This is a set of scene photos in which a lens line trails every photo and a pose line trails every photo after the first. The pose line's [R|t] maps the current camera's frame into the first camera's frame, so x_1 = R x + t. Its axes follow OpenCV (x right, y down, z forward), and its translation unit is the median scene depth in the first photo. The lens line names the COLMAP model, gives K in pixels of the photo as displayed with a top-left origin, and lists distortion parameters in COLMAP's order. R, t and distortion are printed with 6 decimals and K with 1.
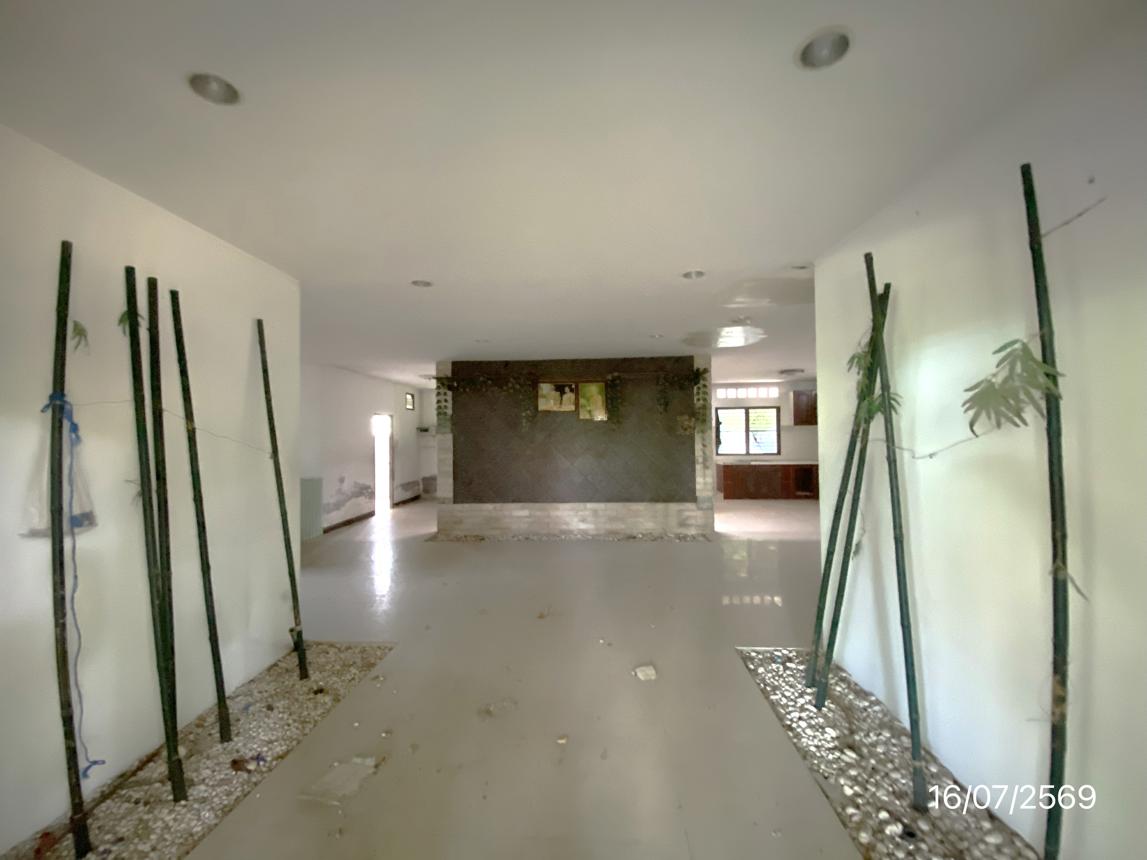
lens RADIAL K [[464.6, 0, 573.5], [0, 464.6, 430.0], [0, 0, 1]] dist [0.001101, 0.000030]
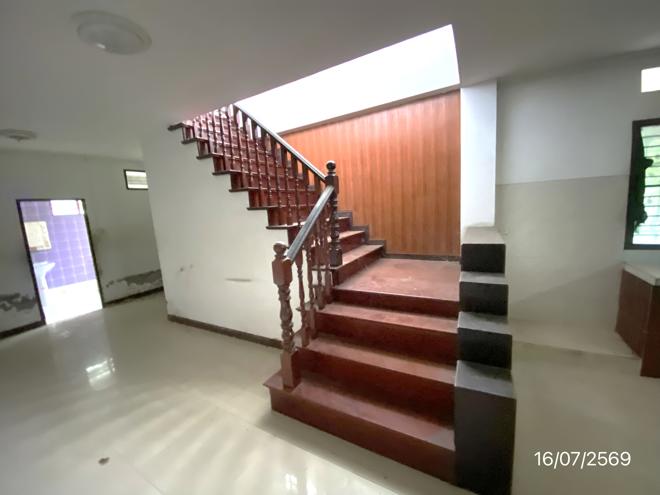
lens RADIAL K [[264.8, 0, 330.0], [0, 264.8, 247.5], [0, 0, 1]] dist [0.000173, -0.000009]
pose [[0.886351, 0.015970, -0.462739, 0.263258], [0.058095, 0.987671, 0.145365, 0.008695], [0.459355, -0.155727, 0.874495, 0.951881]]
